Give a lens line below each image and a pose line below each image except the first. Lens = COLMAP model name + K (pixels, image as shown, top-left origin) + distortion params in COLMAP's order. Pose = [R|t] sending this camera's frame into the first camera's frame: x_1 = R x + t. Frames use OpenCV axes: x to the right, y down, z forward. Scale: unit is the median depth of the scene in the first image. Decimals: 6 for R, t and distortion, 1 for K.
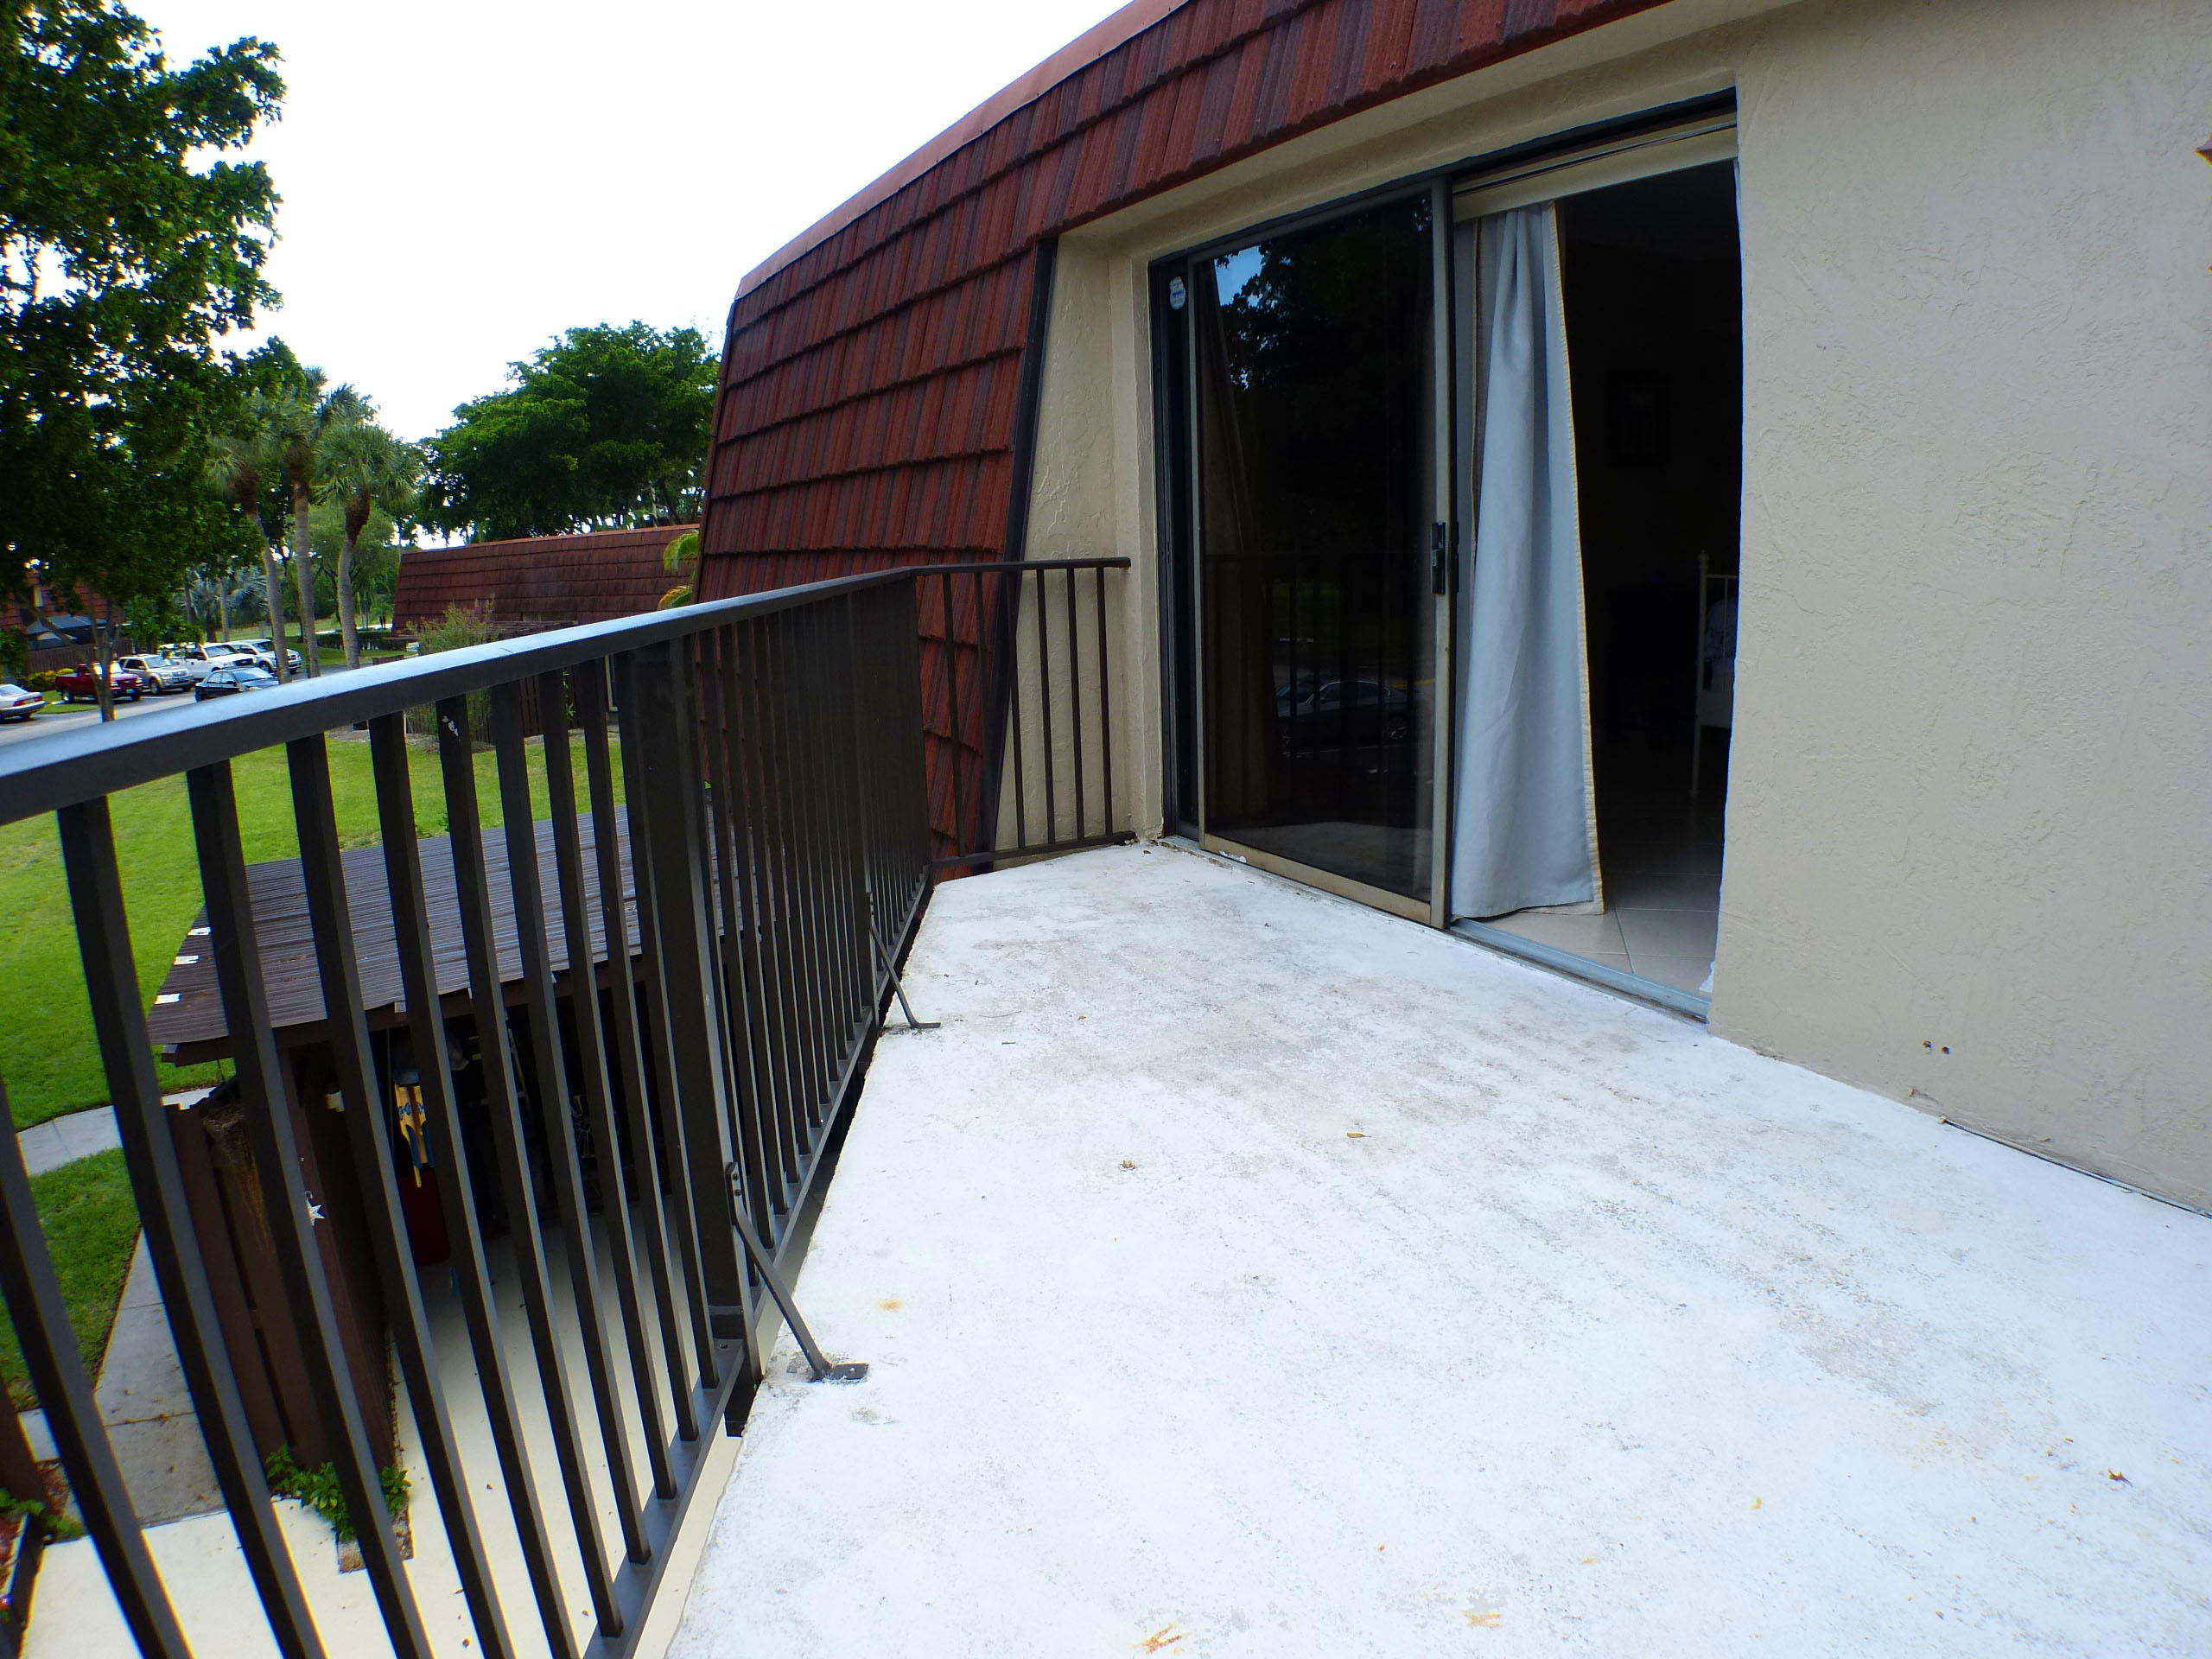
lens RADIAL K [[1369.1, 0, 1100.3], [0, 1369.1, 822.3], [0, 0, 1]] dist [-0.214453, 0.045840]
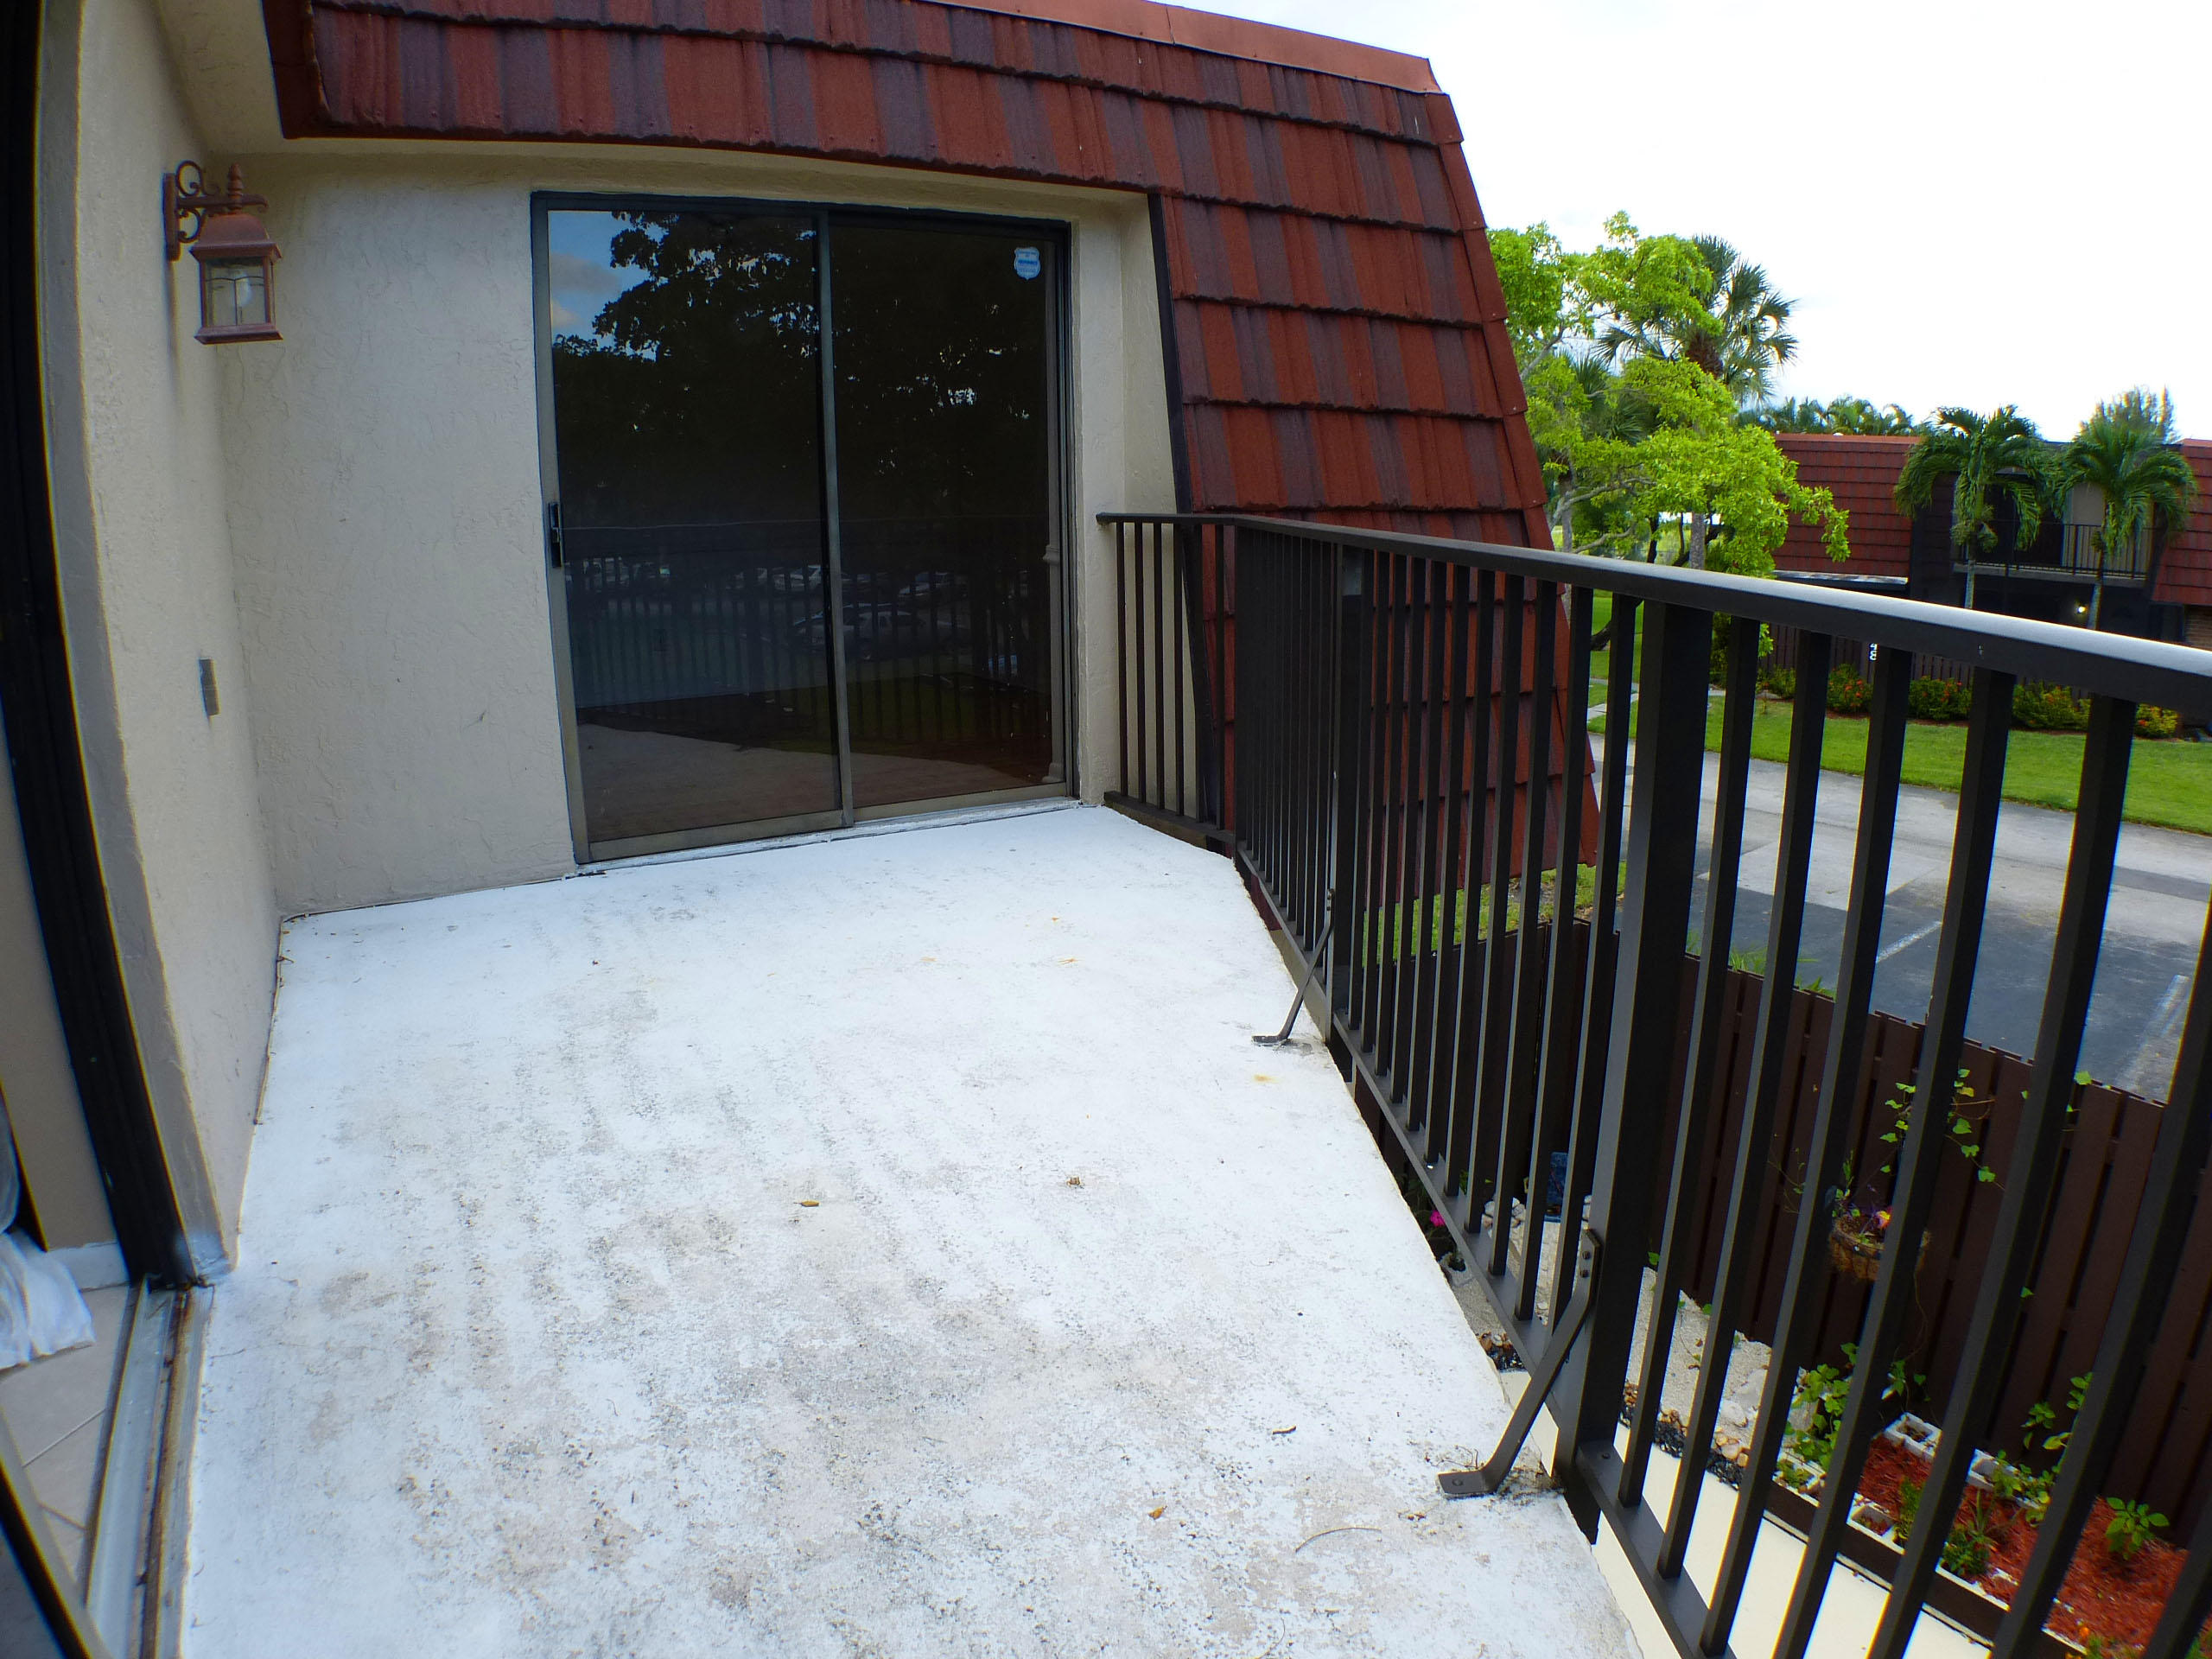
lens RADIAL K [[1369.1, 0, 1100.3], [0, 1369.1, 822.3], [0, 0, 1]] dist [-0.214453, 0.045840]
pose [[-0.998886, 0.046248, -0.009412, -0.000193], [0.037817, 0.903617, 0.426668, -0.334004], [0.028238, 0.425837, -0.904359, 1.607976]]
